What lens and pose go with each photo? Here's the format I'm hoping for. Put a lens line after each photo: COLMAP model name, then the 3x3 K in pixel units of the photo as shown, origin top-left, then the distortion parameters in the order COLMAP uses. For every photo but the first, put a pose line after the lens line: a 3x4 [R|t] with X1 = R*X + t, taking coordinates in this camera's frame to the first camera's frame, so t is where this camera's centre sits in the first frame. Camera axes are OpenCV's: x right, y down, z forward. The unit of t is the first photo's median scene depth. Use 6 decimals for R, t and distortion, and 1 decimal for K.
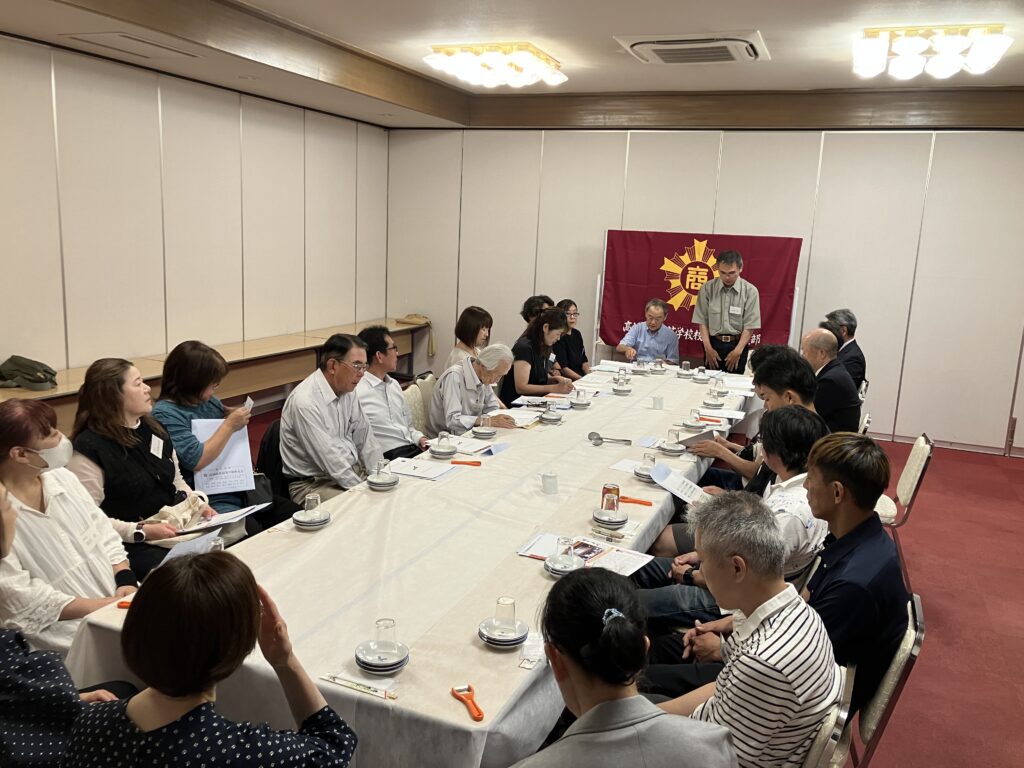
lens RADIAL K [[839.2, 0, 512.0], [0, 839.2, 384.0], [0, 0, 1]] dist [0.002869, -0.001614]
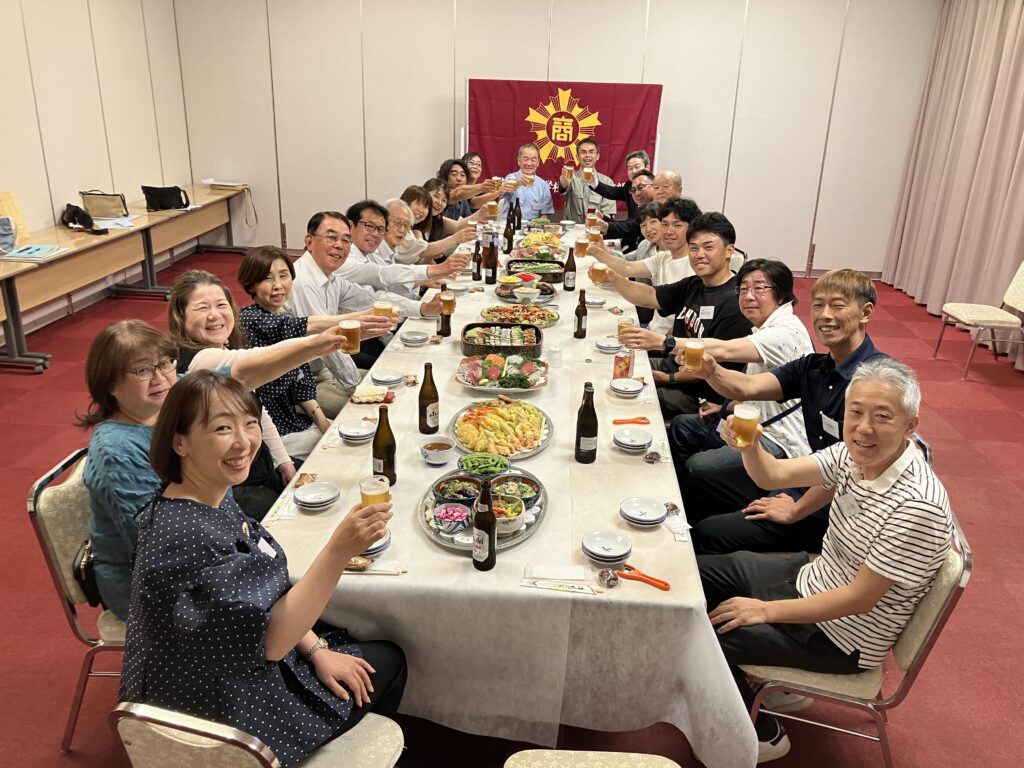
lens RADIAL K [[846.0, 0, 512.0], [0, 846.0, 384.0], [0, 0, 1]] dist [-0.001033, -0.001915]
pose [[0.950500, -0.125676, 0.284173, -0.158885], [0.072096, 0.978797, 0.191727, -0.026735], [-0.302244, -0.161749, 0.939407, 0.028439]]
